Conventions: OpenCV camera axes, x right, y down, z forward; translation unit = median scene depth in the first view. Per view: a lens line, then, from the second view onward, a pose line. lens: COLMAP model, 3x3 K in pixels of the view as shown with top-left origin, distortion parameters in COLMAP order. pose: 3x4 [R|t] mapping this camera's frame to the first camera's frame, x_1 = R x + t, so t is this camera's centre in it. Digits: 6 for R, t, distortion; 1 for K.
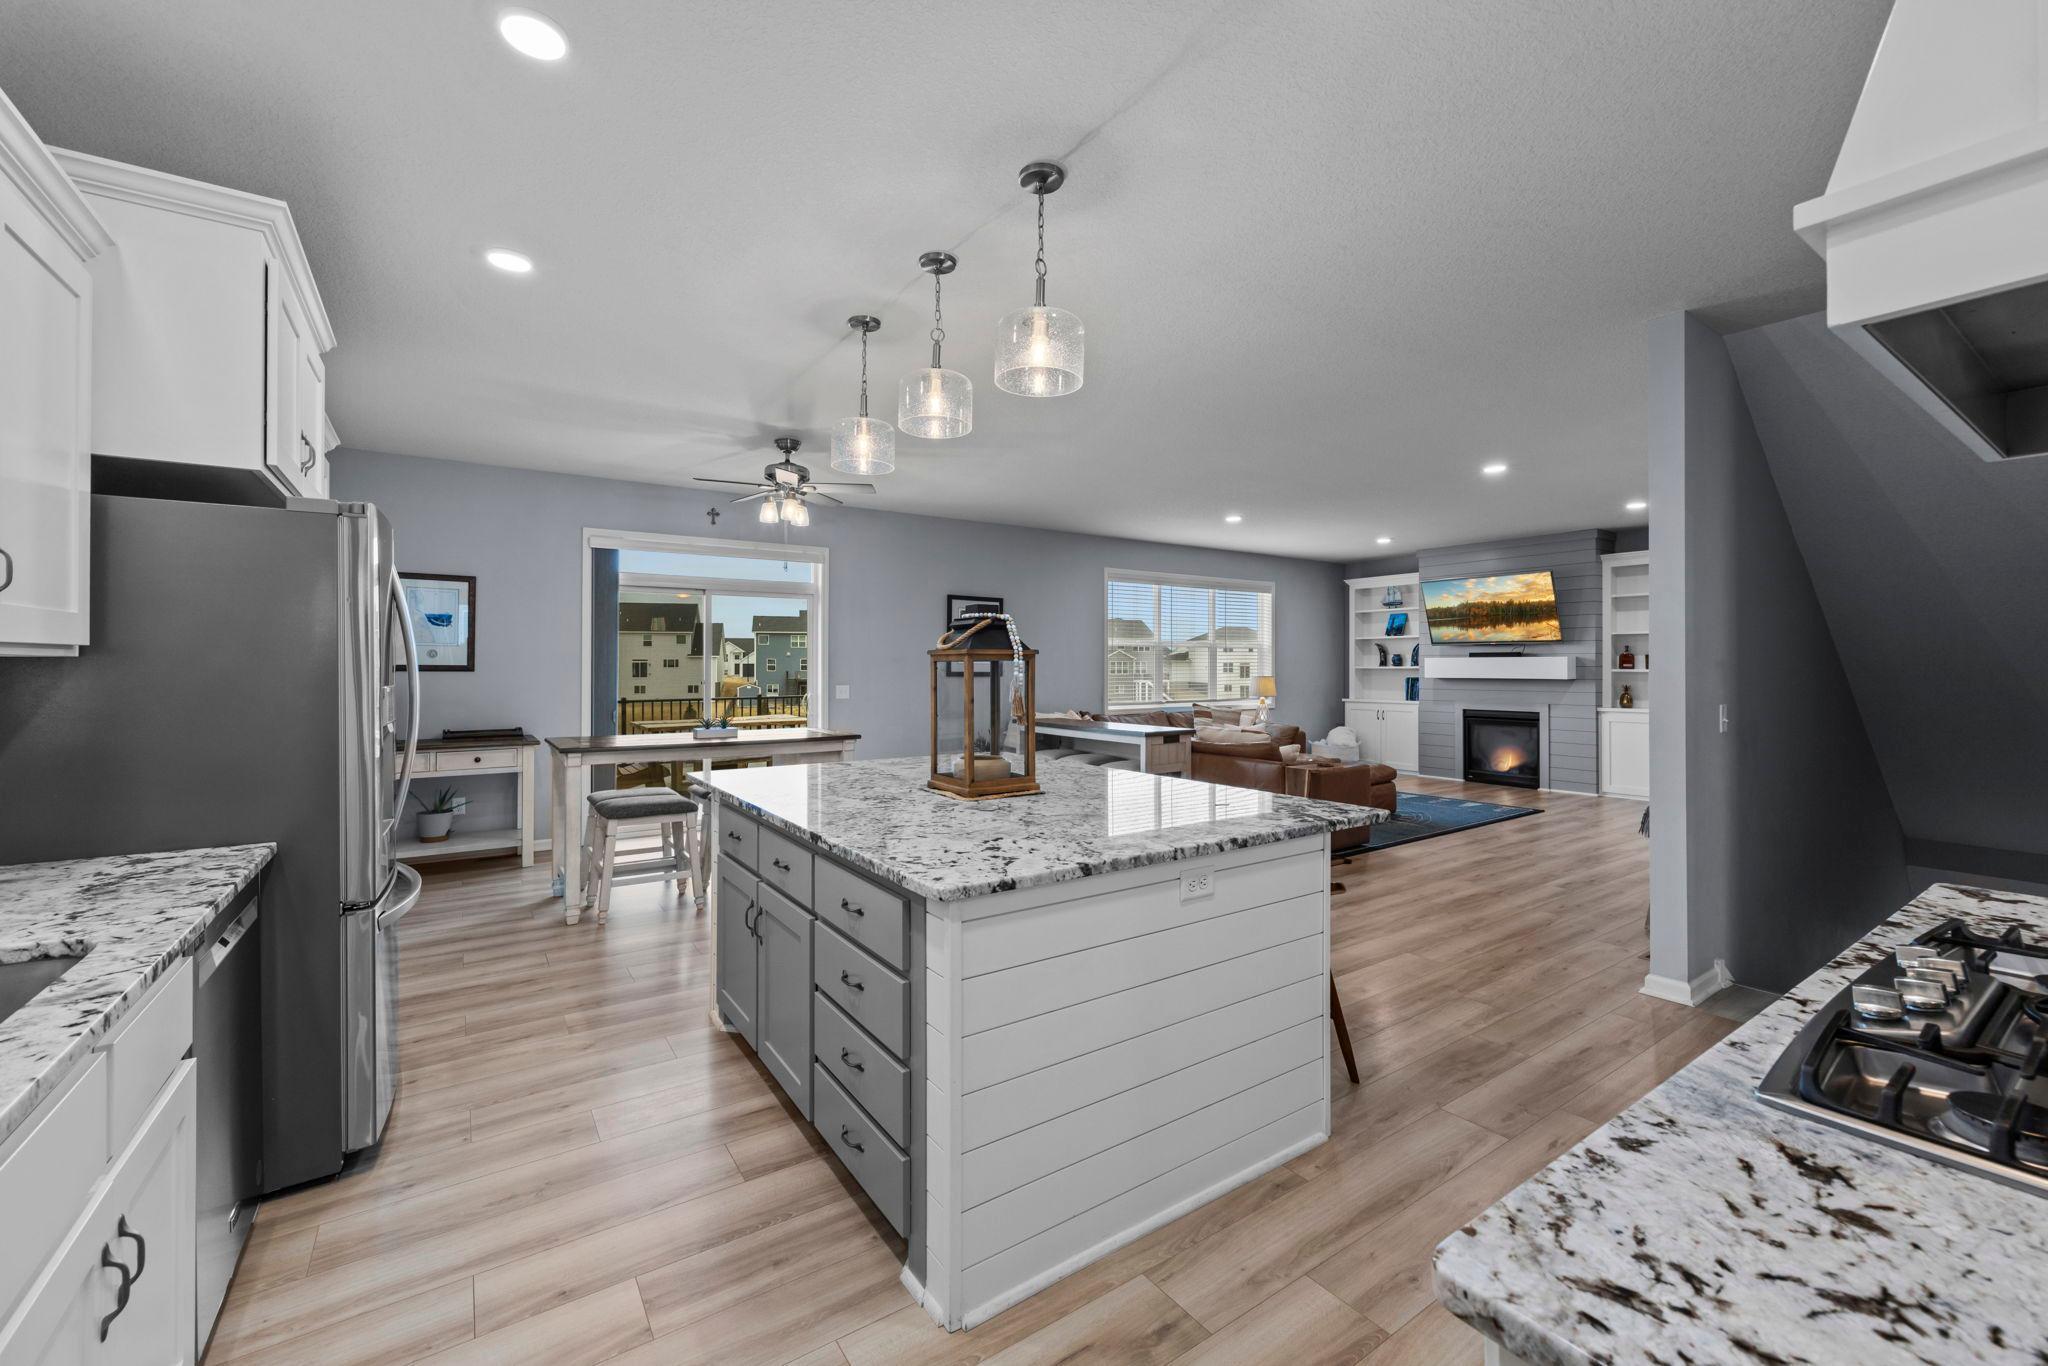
lens RADIAL K [[827.5, 0, 1020.3], [0, 827.5, 661.9], [0, 0, 1]] dist [-0.001600, -0.000739]
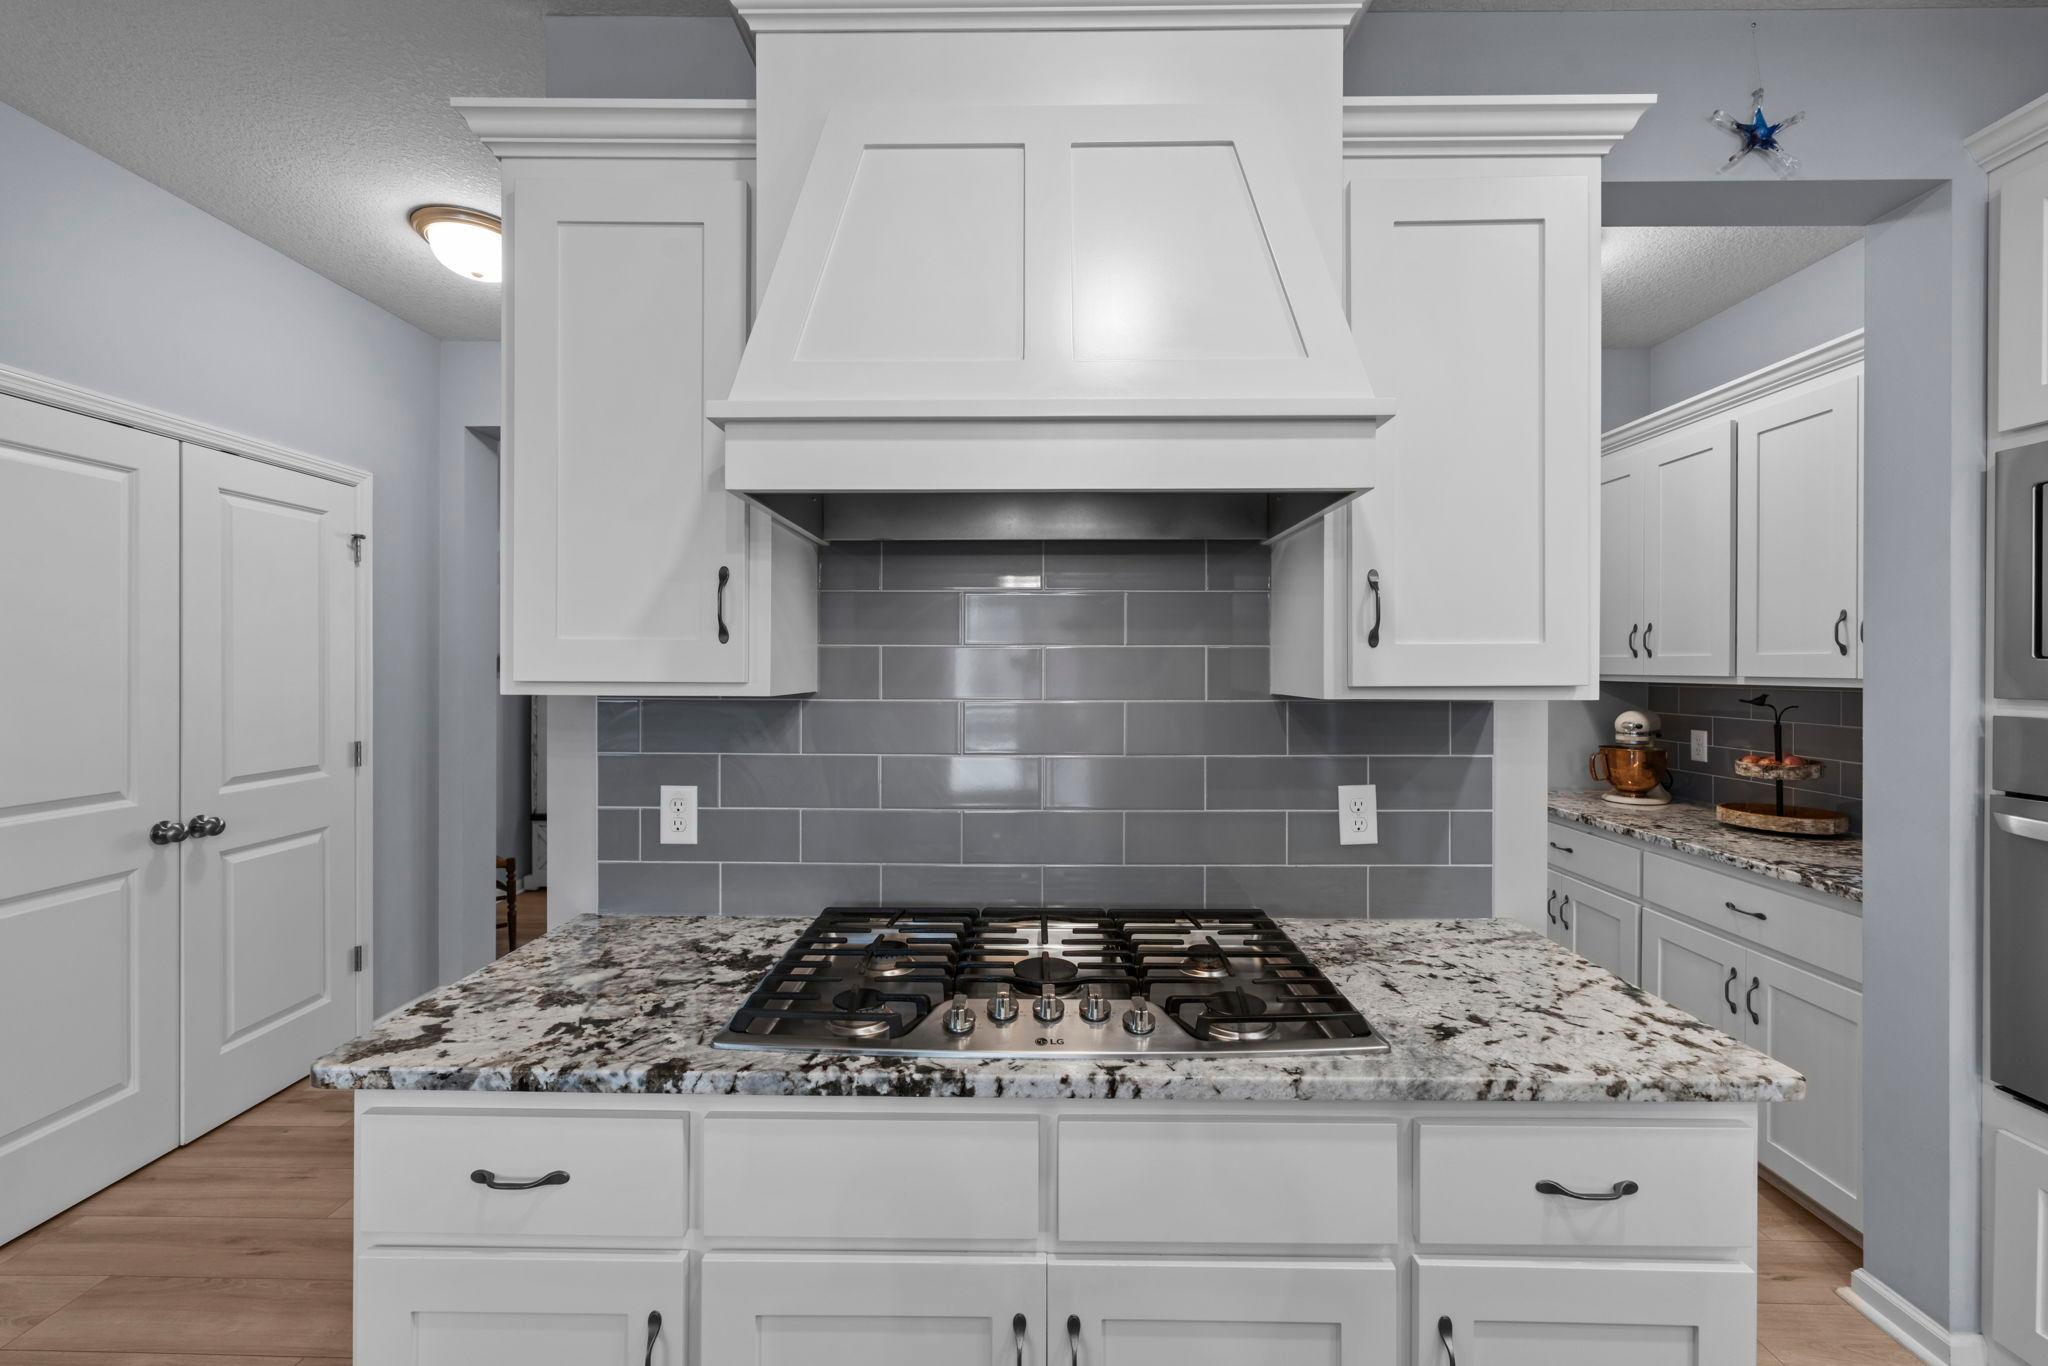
lens RADIAL K [[827.5, 0, 1026.0], [0, 827.5, 675.2], [0, 0, 1]] dist [-0.001600, -0.000739]
pose [[-0.820176, -0.005934, 0.572080, 0.112651], [-0.006812, 0.999977, 0.000606, -0.011705], [-0.572070, -0.003400, -0.820198, 0.439194]]
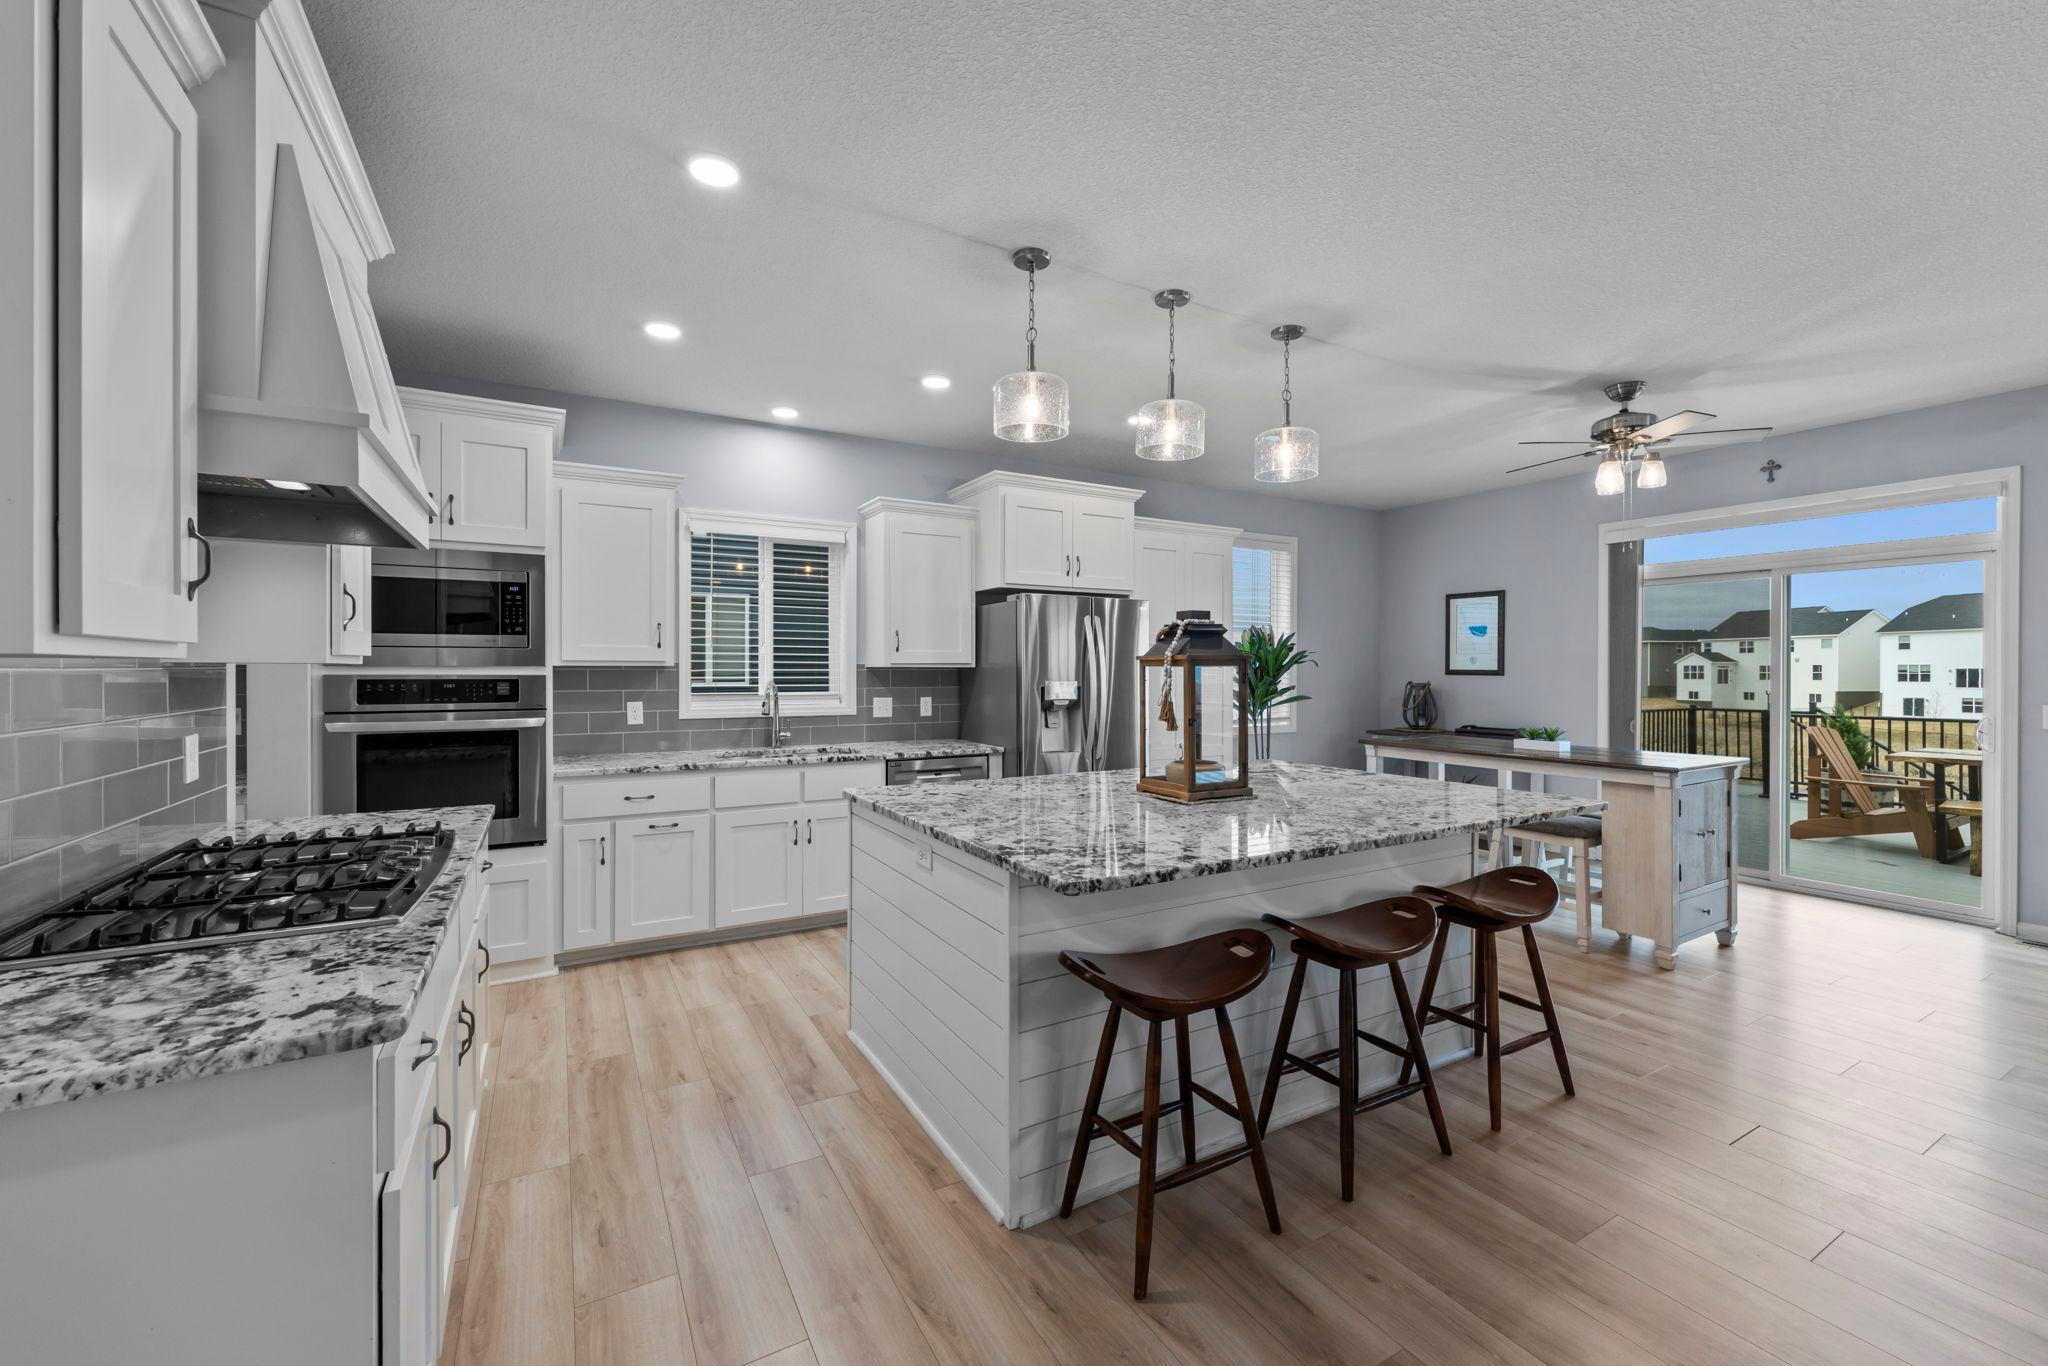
lens RADIAL K [[827.5, 0, 1022.5], [0, 827.5, 675.1], [0, 0, 1]] dist [-0.001600, -0.000739]
pose [[-0.080014, 0.007659, -0.996764, 0.626615], [0.003749, 0.999966, 0.007383, 0.000187], [0.996787, -0.003146, -0.080040, 0.559998]]
